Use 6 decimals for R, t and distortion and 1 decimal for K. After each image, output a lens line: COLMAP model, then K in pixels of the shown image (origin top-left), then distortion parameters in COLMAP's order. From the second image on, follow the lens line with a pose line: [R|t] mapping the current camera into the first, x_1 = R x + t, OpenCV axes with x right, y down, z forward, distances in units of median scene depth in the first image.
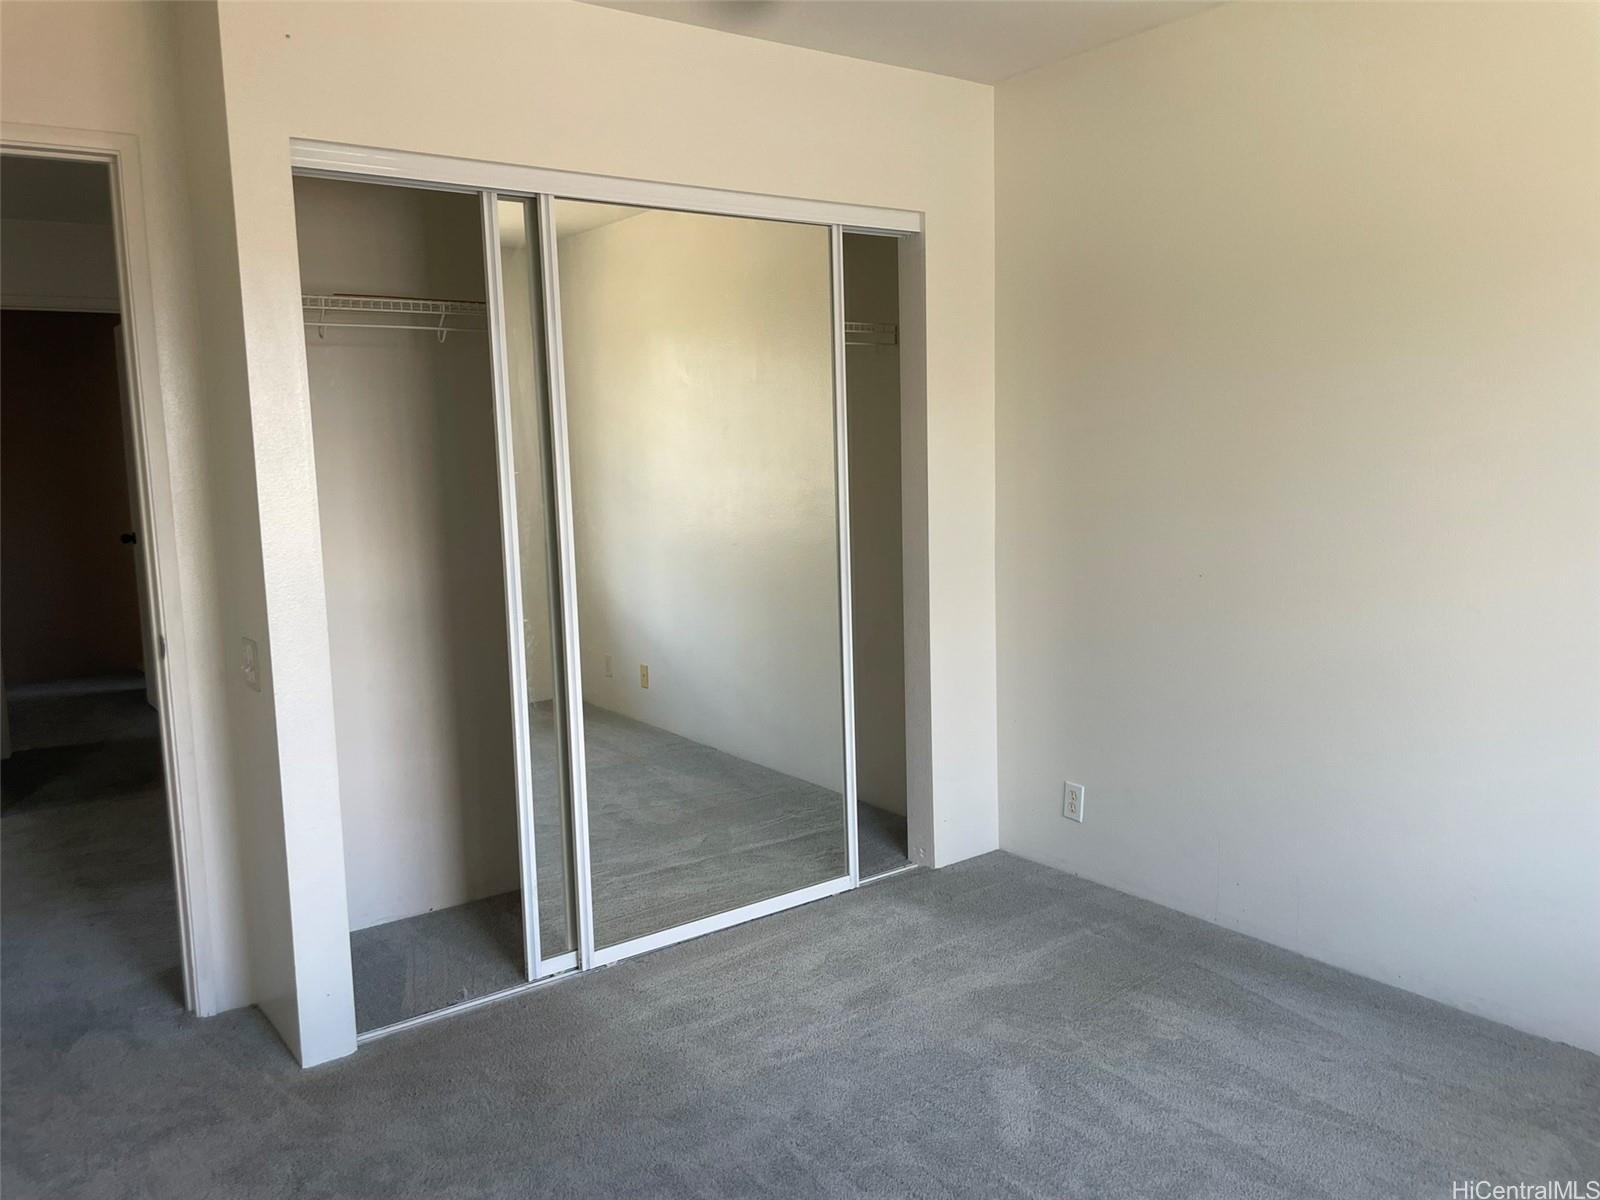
lens RADIAL K [[1223.4, 0, 799.3], [0, 1223.4, 587.9], [0, 0, 1]] dist [0.085463, -0.119211]
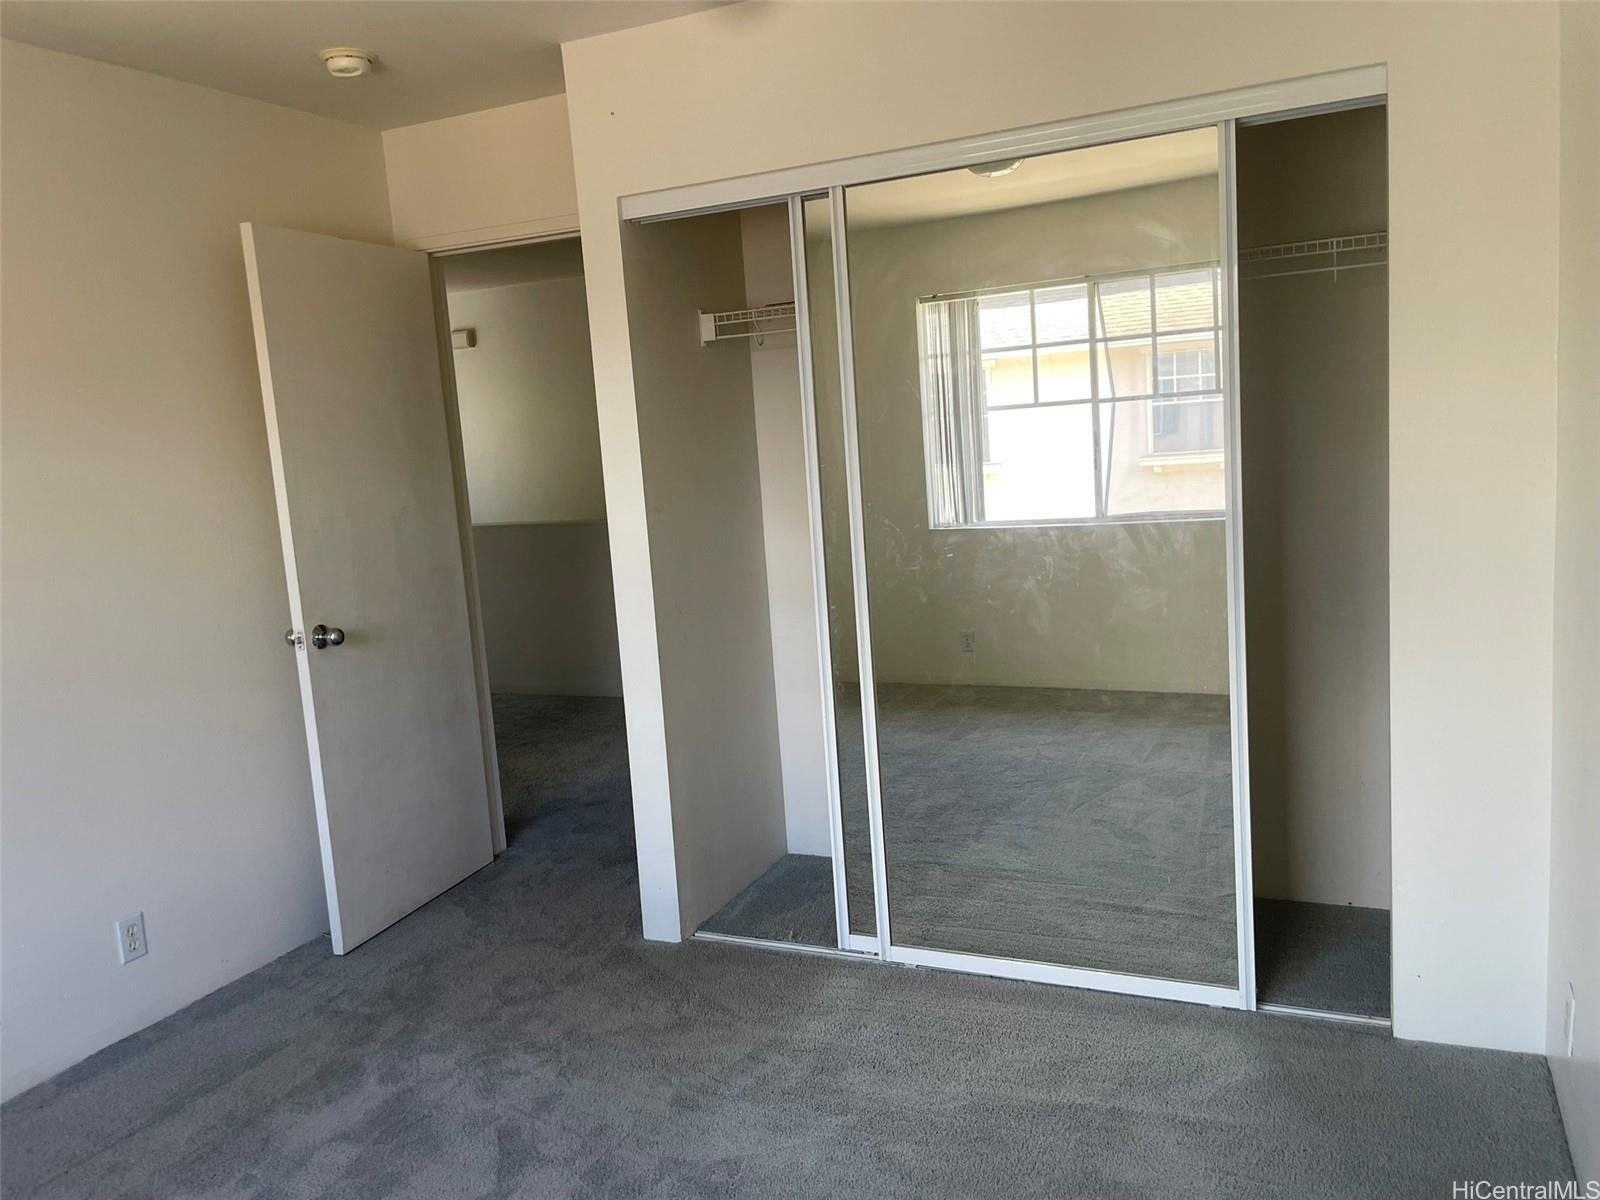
lens RADIAL K [[1200.7, 0, 800.0], [0, 1200.7, 600.0], [0, 0, 1]] dist [0.055435, -0.112696]
pose [[0.486988, 0.113516, -0.866001, 0.614073], [-0.053089, 0.993532, 0.100379, -0.077100], [0.871794, -0.002908, 0.489864, 0.462874]]
